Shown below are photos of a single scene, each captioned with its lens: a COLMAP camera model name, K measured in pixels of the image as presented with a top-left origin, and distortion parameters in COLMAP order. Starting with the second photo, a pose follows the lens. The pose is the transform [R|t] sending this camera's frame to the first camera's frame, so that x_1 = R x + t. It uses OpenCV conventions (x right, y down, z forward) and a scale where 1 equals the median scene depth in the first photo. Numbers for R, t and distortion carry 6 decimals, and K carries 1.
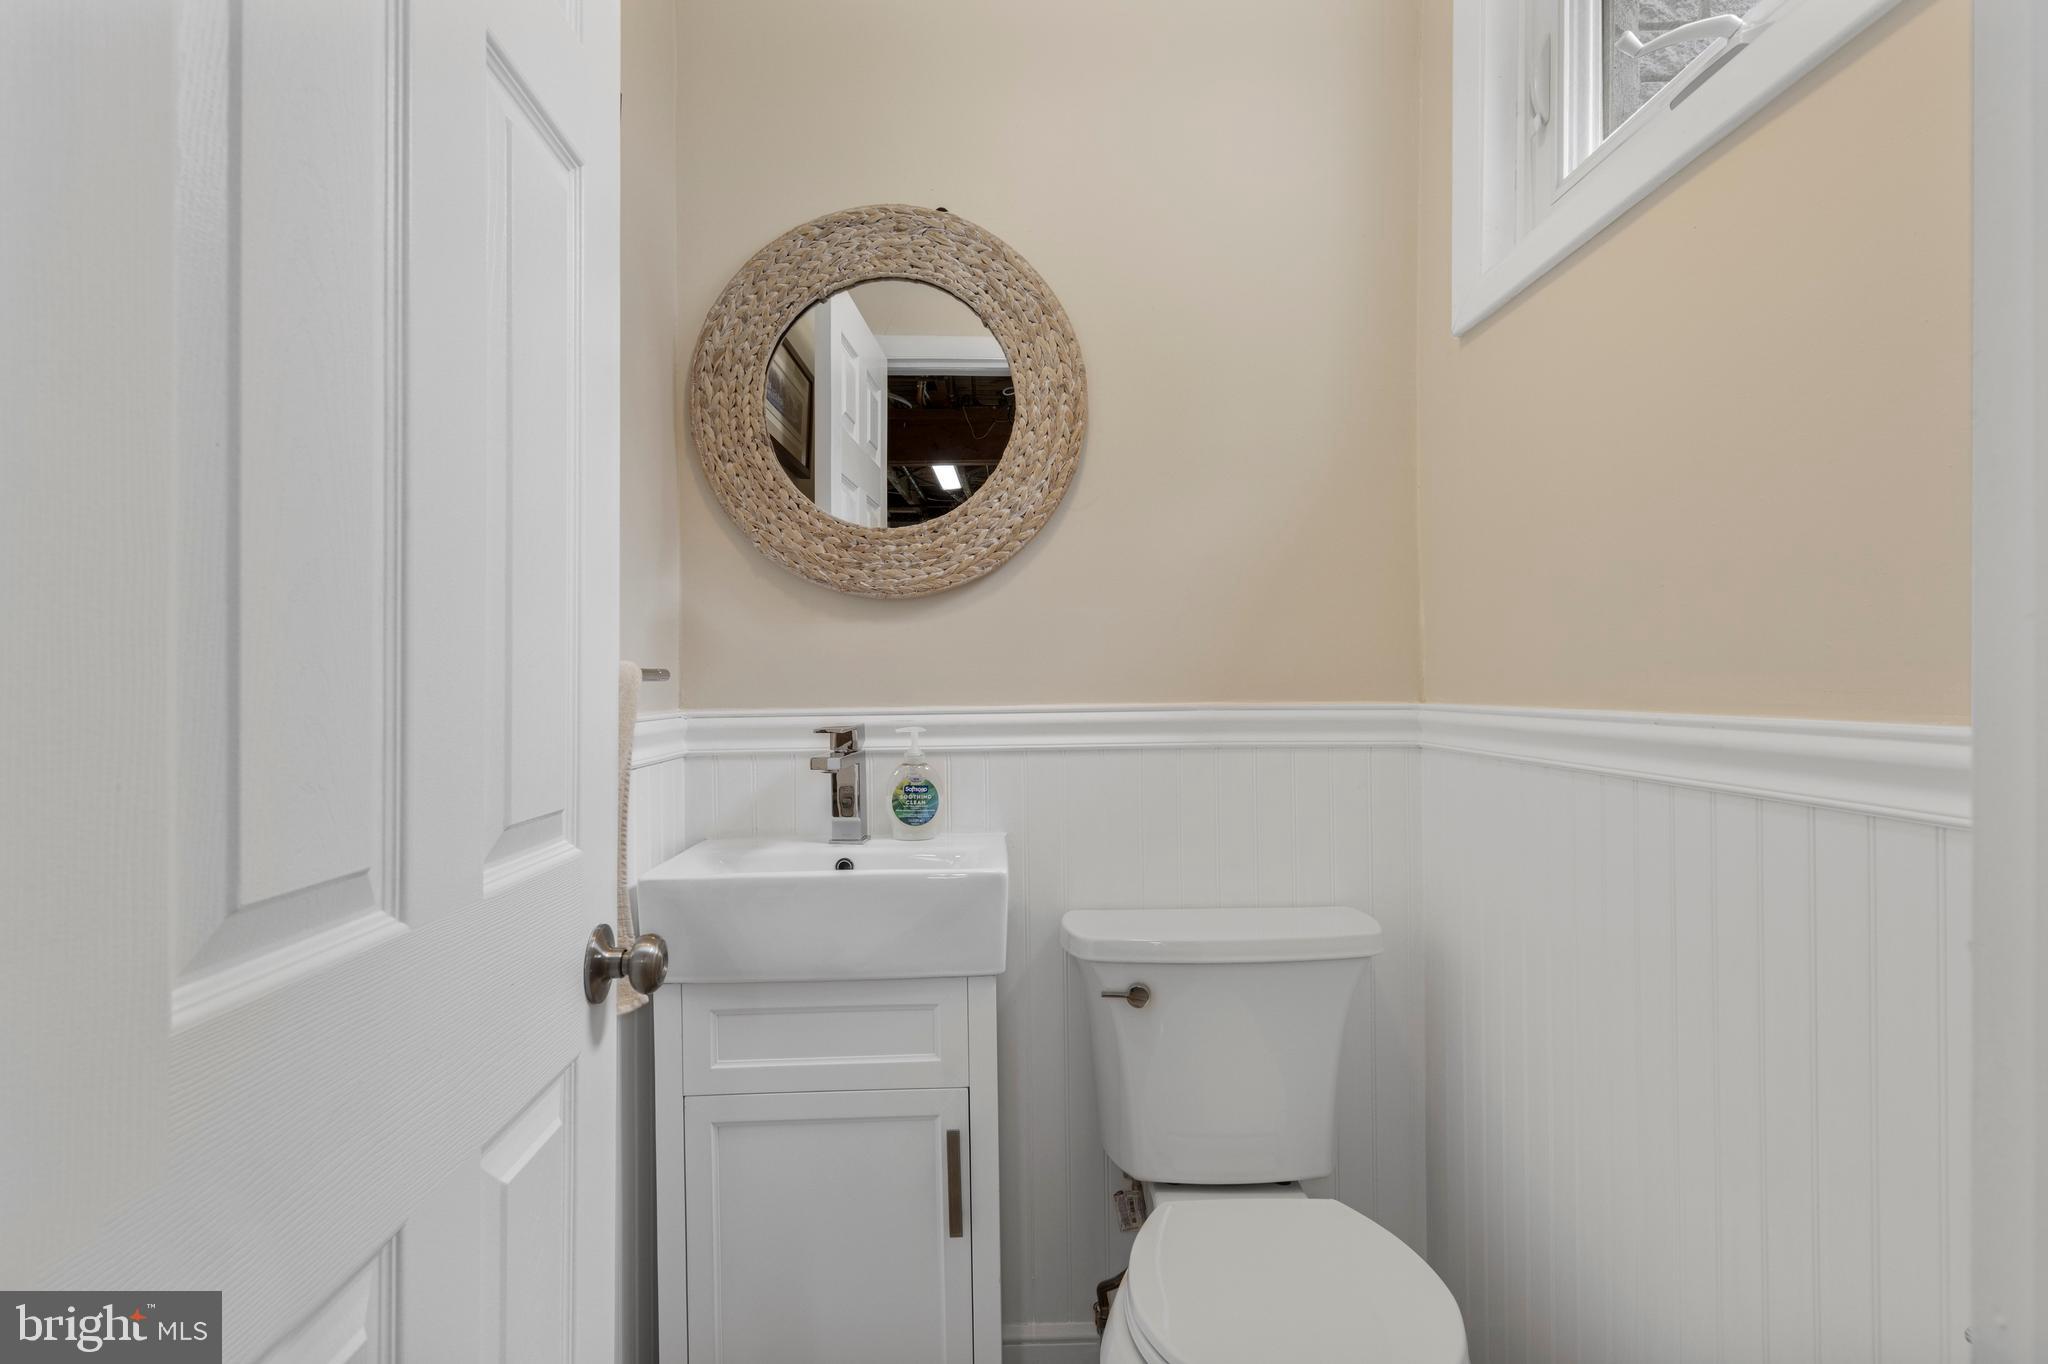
lens RADIAL K [[1047.3, 0, 1026.5], [0, 1047.3, 683.5], [0, 0, 1]] dist [0.010397, -0.002886]
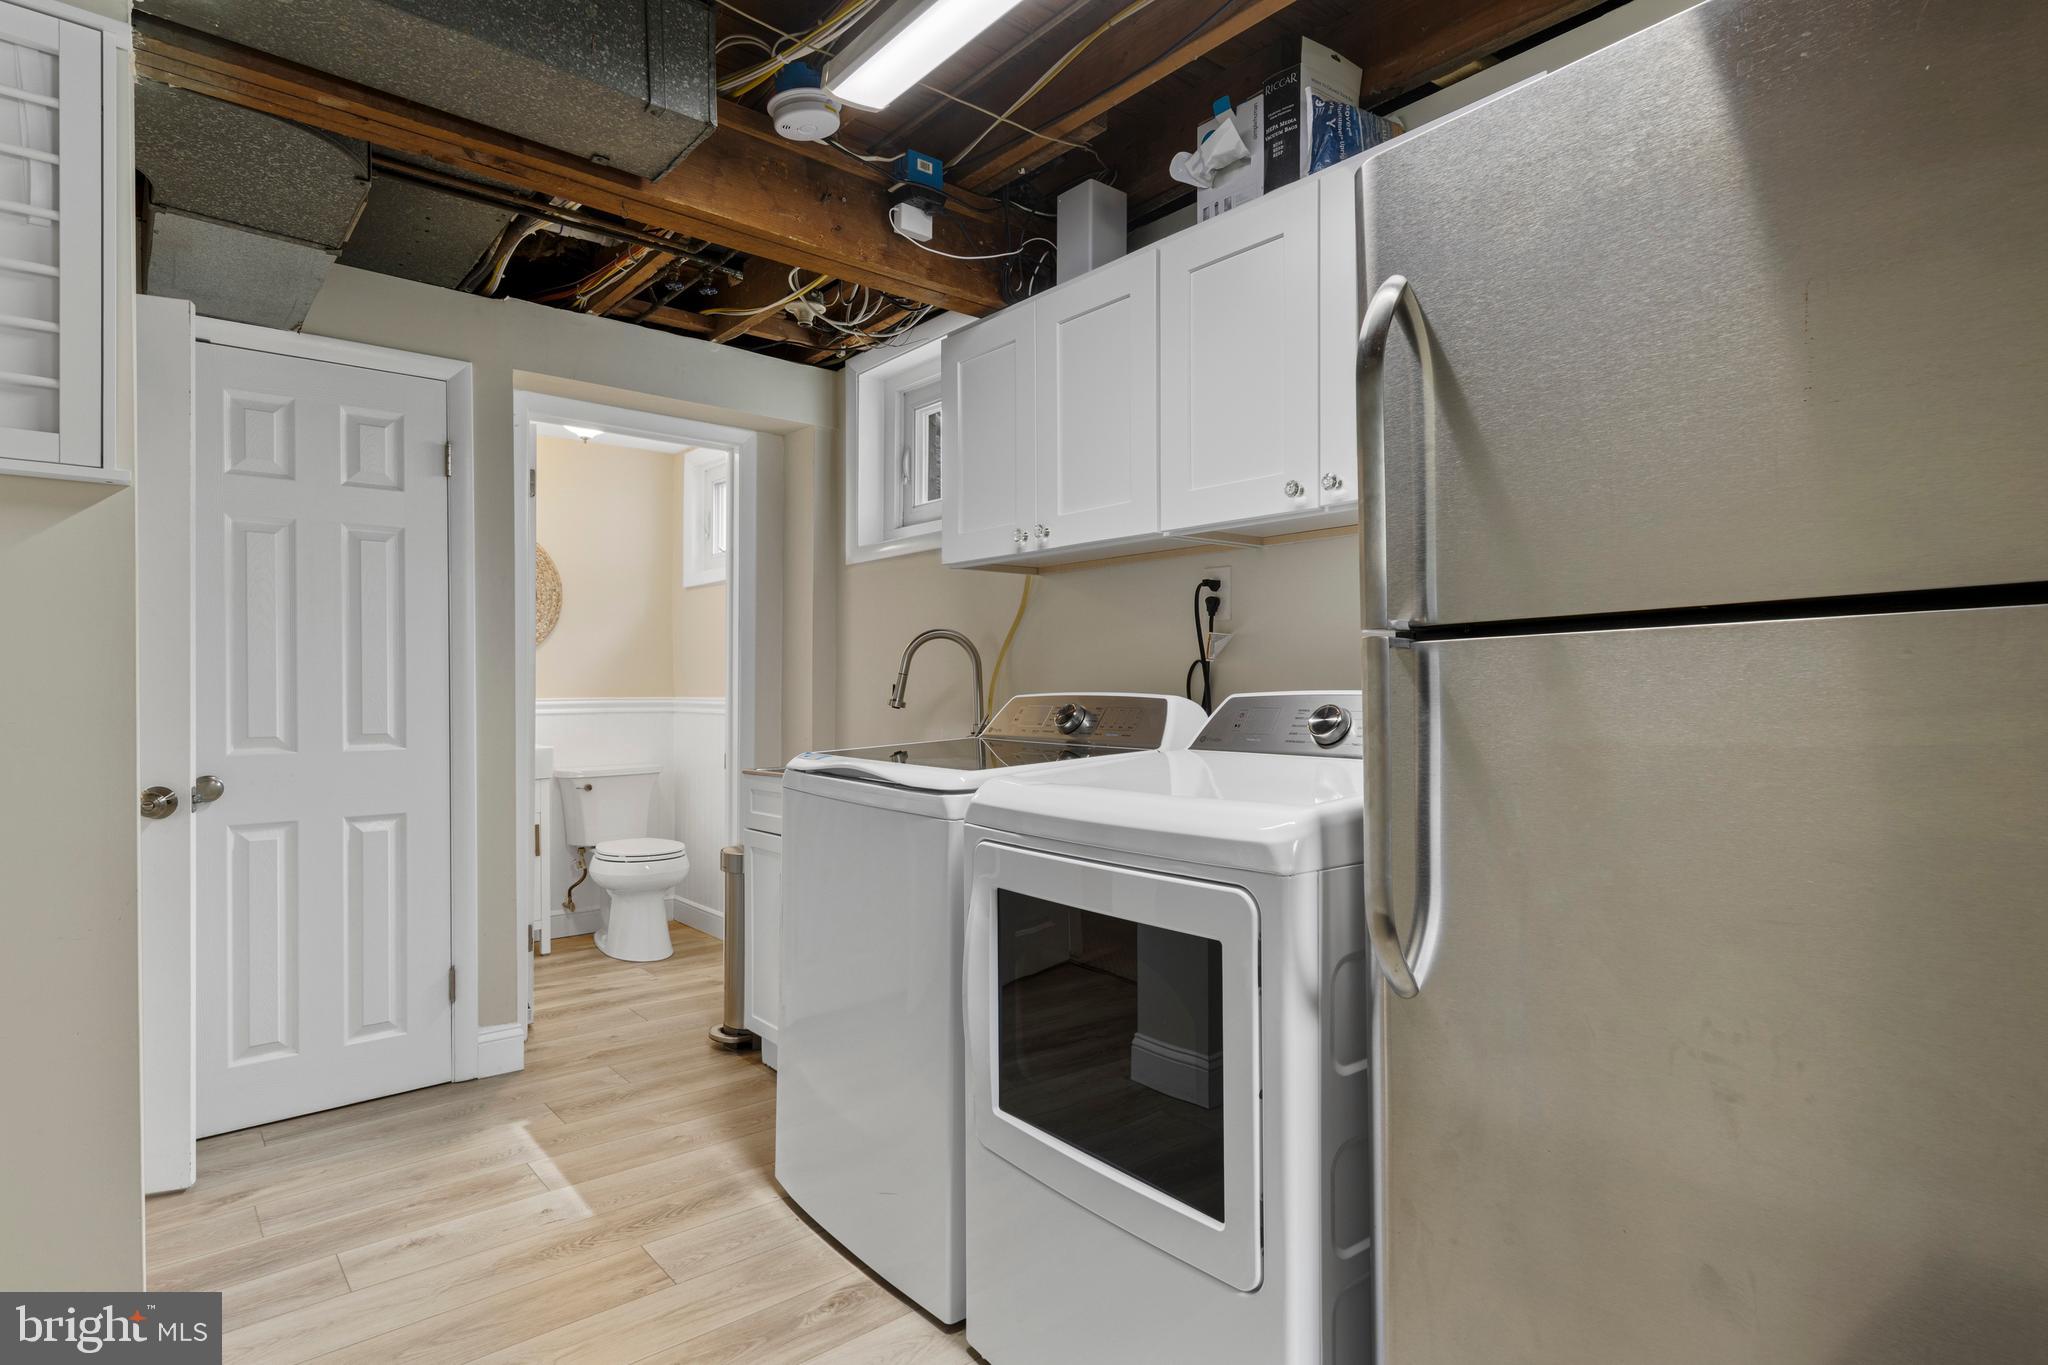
lens RADIAL K [[1047.3, 0, 1022.2], [0, 1047.3, 685.3], [0, 0, 1]] dist [0.010397, -0.002886]
pose [[0.779153, 0.003991, 0.626821, -0.887220], [-0.002816, 0.999992, -0.002867, -0.014892], [-0.626827, 0.000469, 0.779158, -2.382105]]
